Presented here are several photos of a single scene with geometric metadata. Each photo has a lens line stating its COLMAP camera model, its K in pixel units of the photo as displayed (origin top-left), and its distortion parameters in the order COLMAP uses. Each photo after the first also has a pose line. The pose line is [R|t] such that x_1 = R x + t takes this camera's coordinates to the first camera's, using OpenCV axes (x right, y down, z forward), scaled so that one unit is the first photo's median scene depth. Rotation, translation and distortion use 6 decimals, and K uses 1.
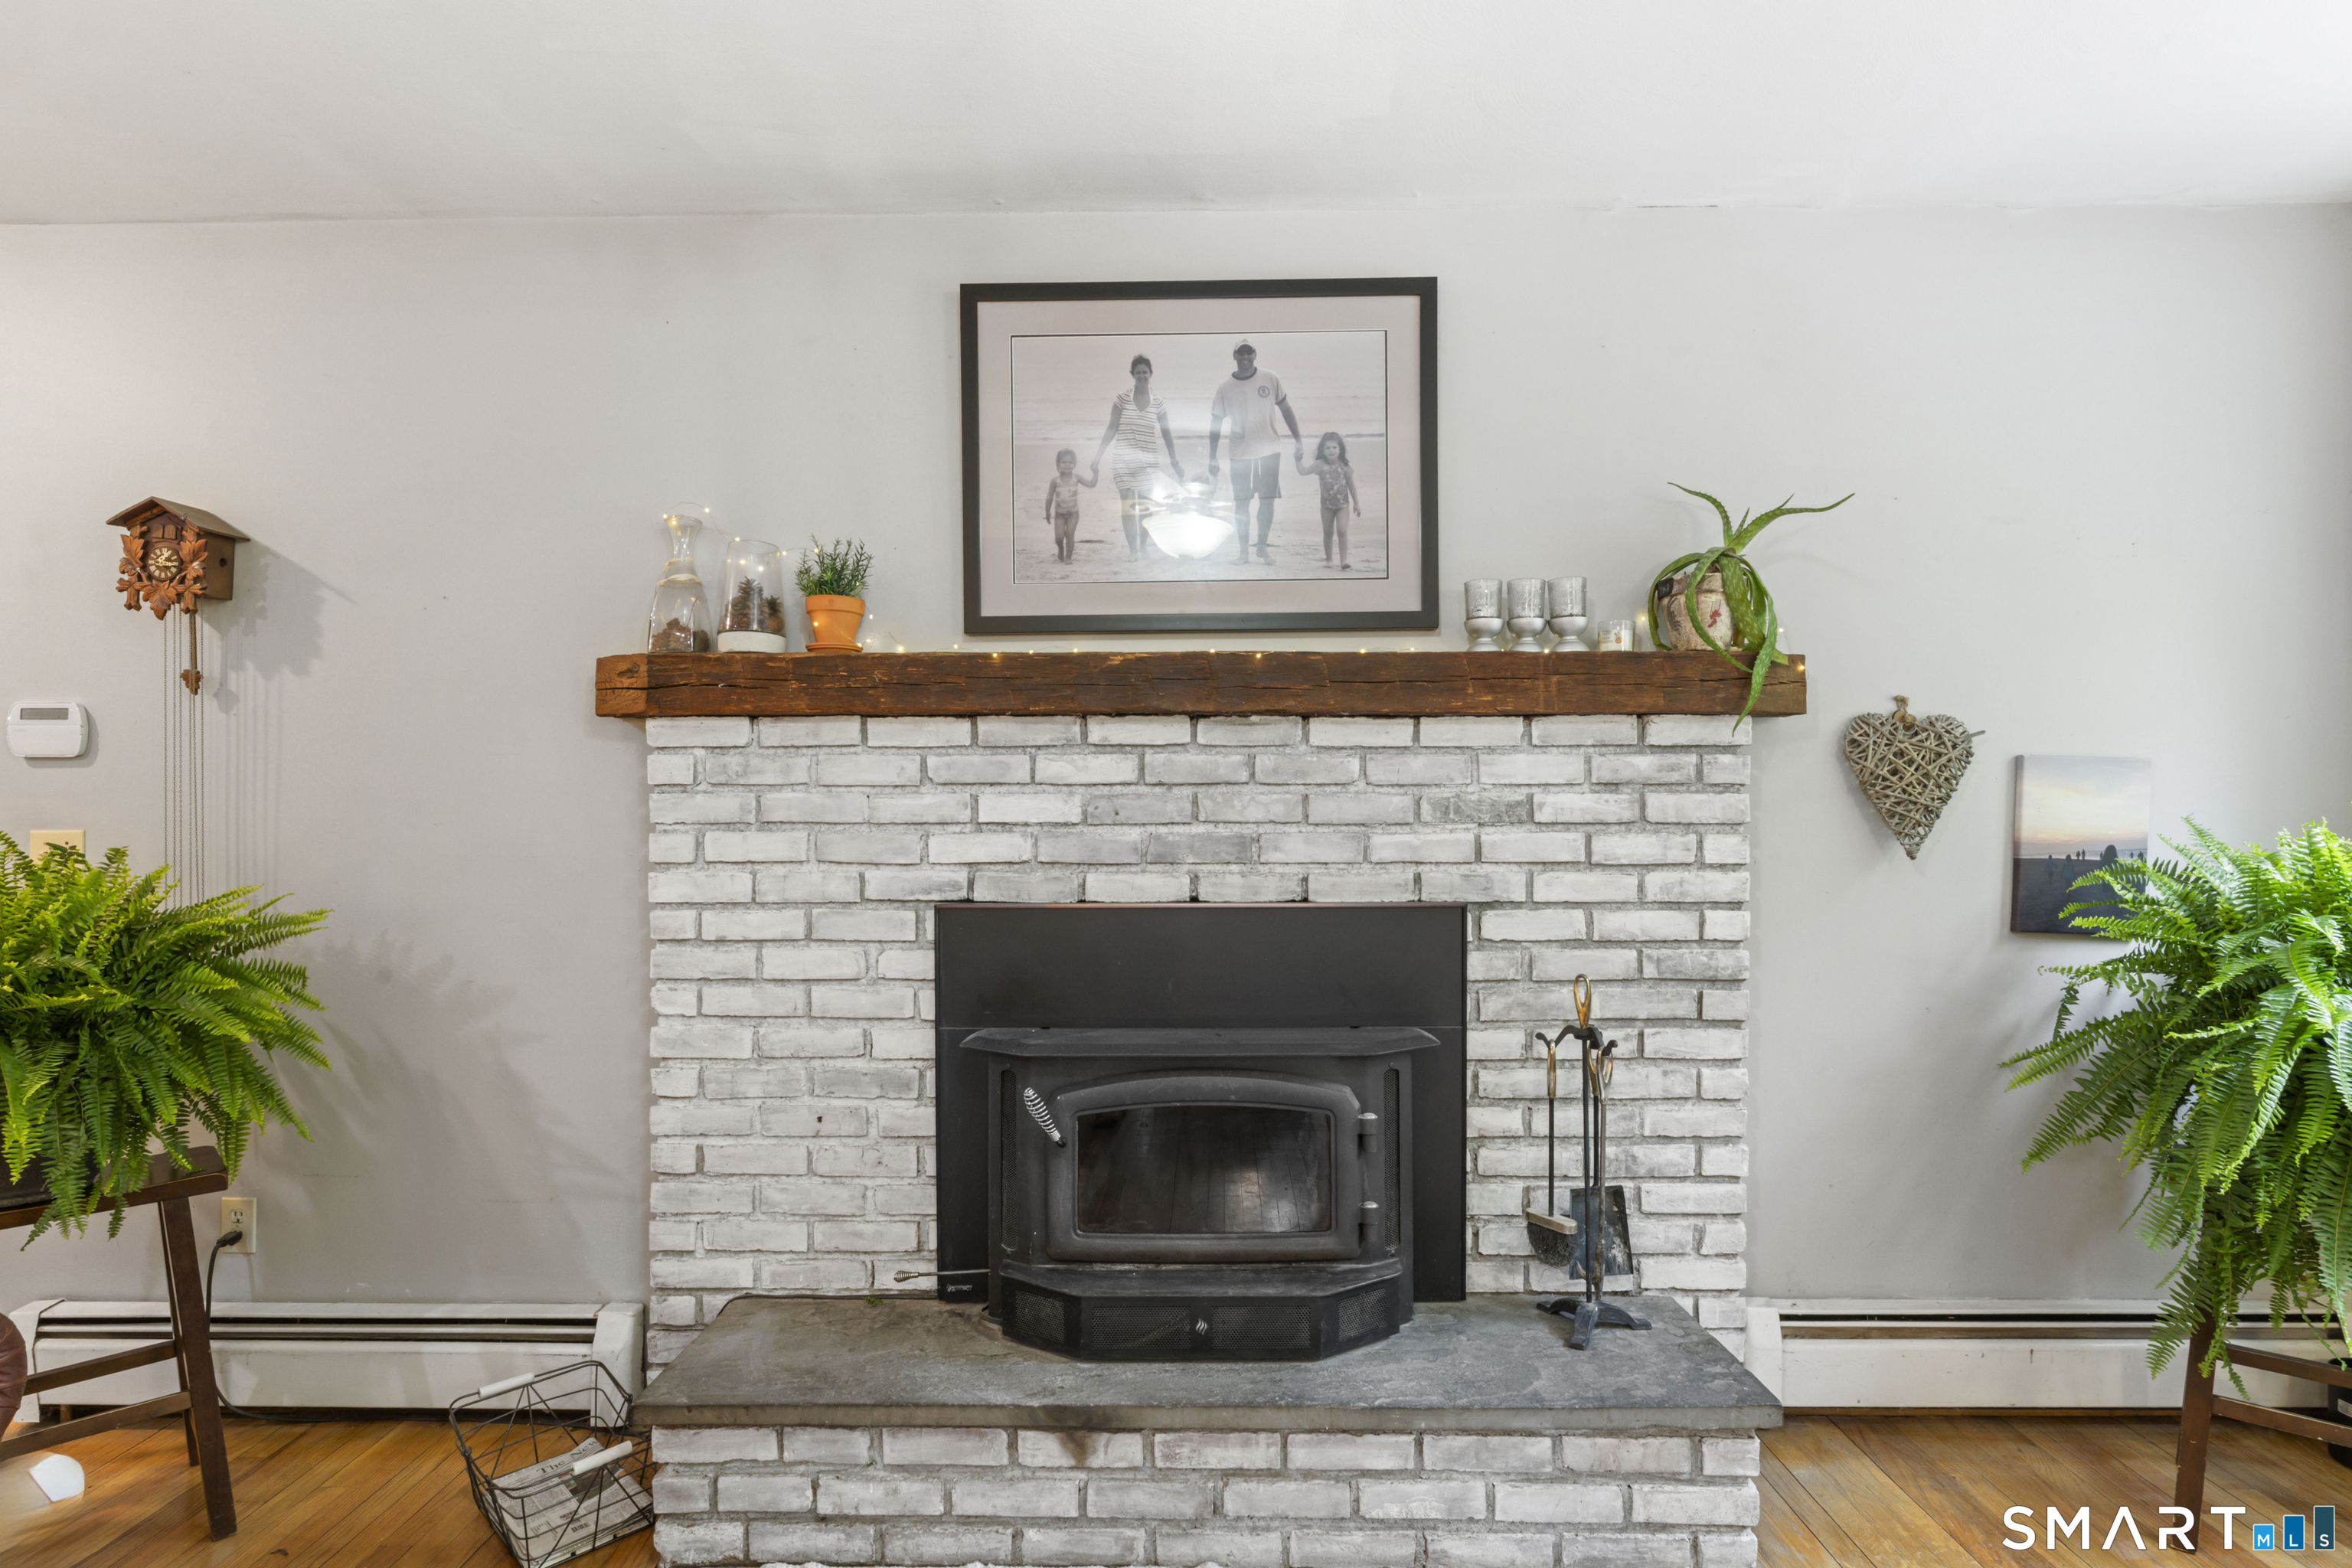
lens RADIAL K [[1158.4, 0, 1173.5], [0, 1158.4, 787.2], [0, 0, 1]] dist [-0.001715, -0.000032]
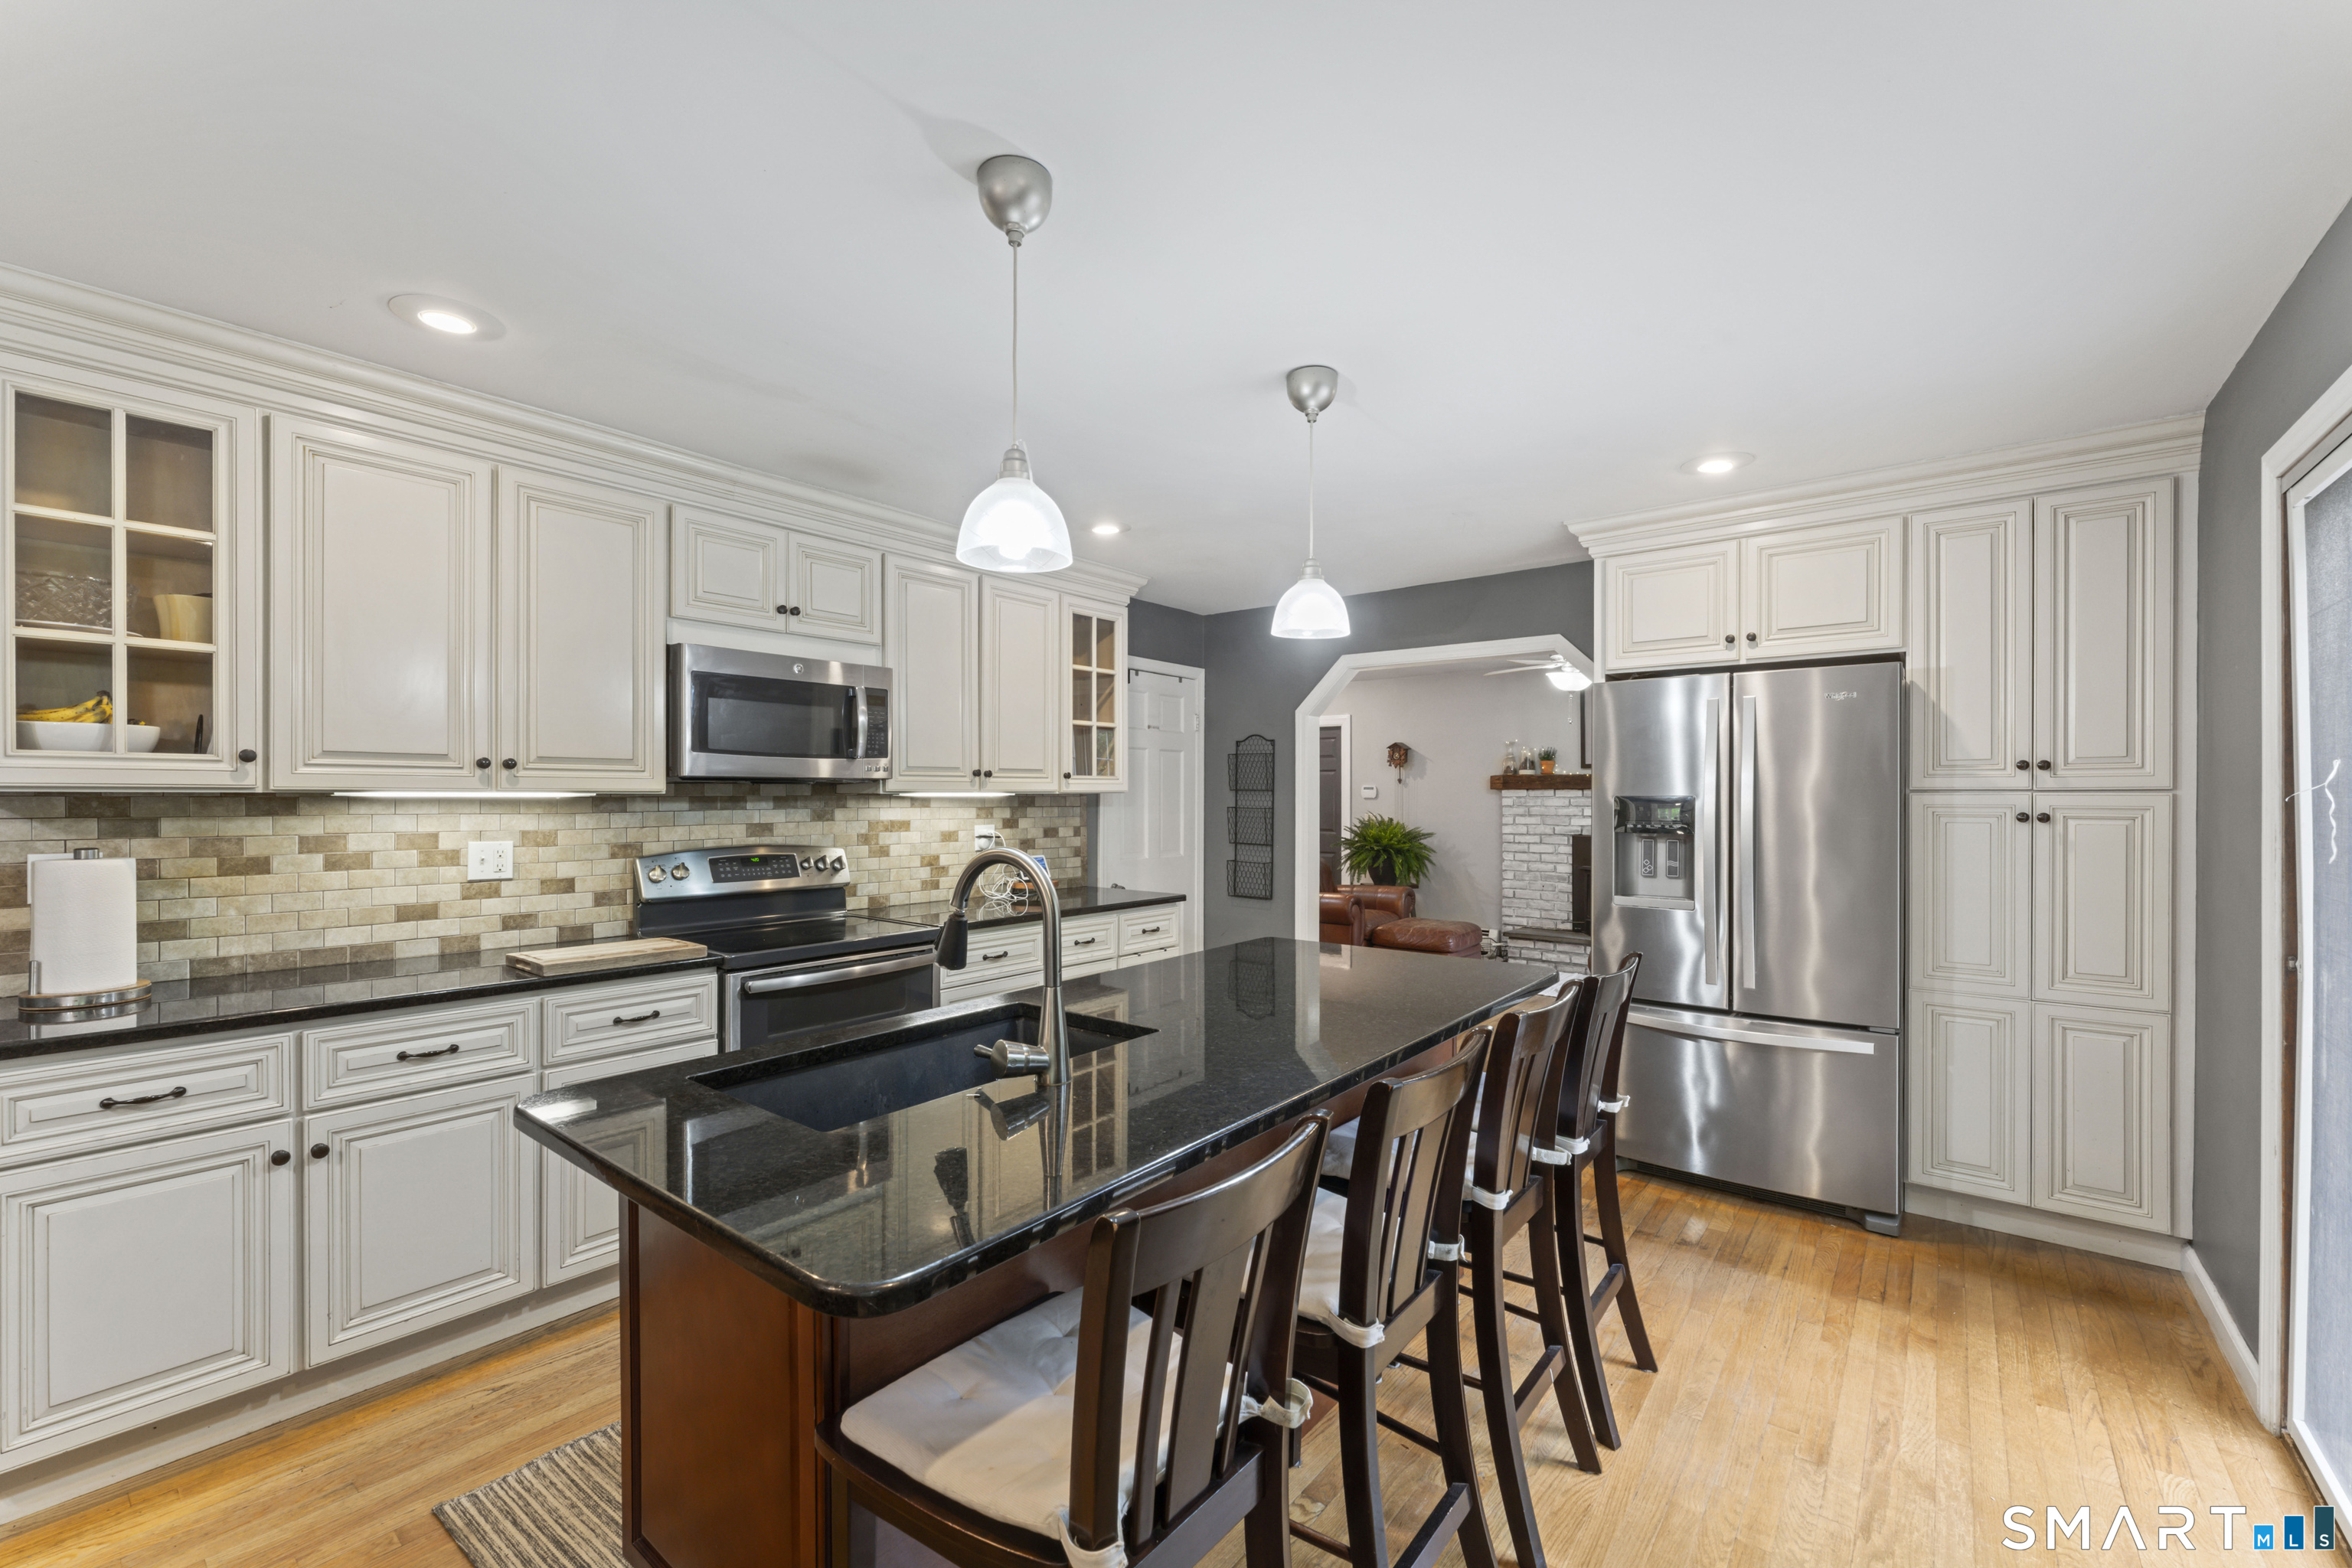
lens RADIAL K [[943.1, 0, 1174.0], [0, 943.1, 797.3], [0, 0, 1]] dist [-0.006207, 0.001249]
pose [[0.784335, 0.005204, -0.620315, 0.751494], [-0.003366, 0.999986, 0.004133, -0.042436], [0.620328, -0.001153, 0.784342, -2.475163]]
